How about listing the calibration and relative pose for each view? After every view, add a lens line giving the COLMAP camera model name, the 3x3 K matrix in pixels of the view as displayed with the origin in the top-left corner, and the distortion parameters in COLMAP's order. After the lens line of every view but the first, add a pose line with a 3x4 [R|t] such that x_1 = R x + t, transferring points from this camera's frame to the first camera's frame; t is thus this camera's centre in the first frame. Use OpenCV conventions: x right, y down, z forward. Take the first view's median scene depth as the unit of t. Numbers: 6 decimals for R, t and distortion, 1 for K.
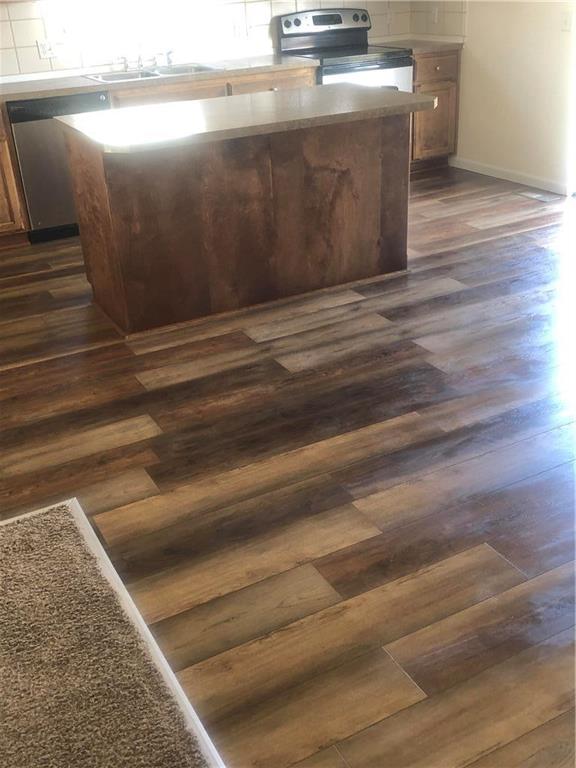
lens RADIAL K [[813.1, 0, 286.0], [0, 813.1, 377.1], [0, 0, 1]] dist [0.167338, -0.489089]
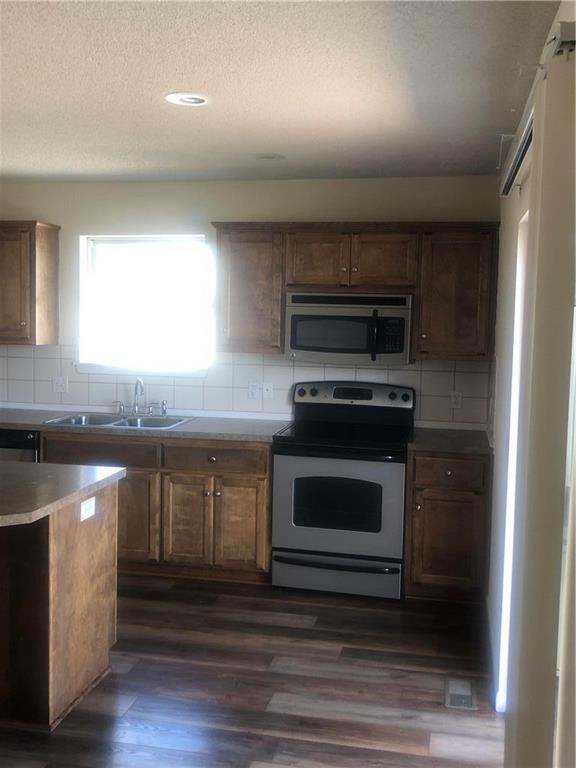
lens RADIAL K [[824.6, 0, 287.5], [0, 824.6, 371.4], [0, 0, 1]] dist [0.117043, -0.229686]
pose [[0.756891, 0.115102, -0.643325, 0.588096], [-0.339709, 0.910227, -0.236823, -0.246402], [0.558313, 0.397792, 0.728044, 0.355260]]
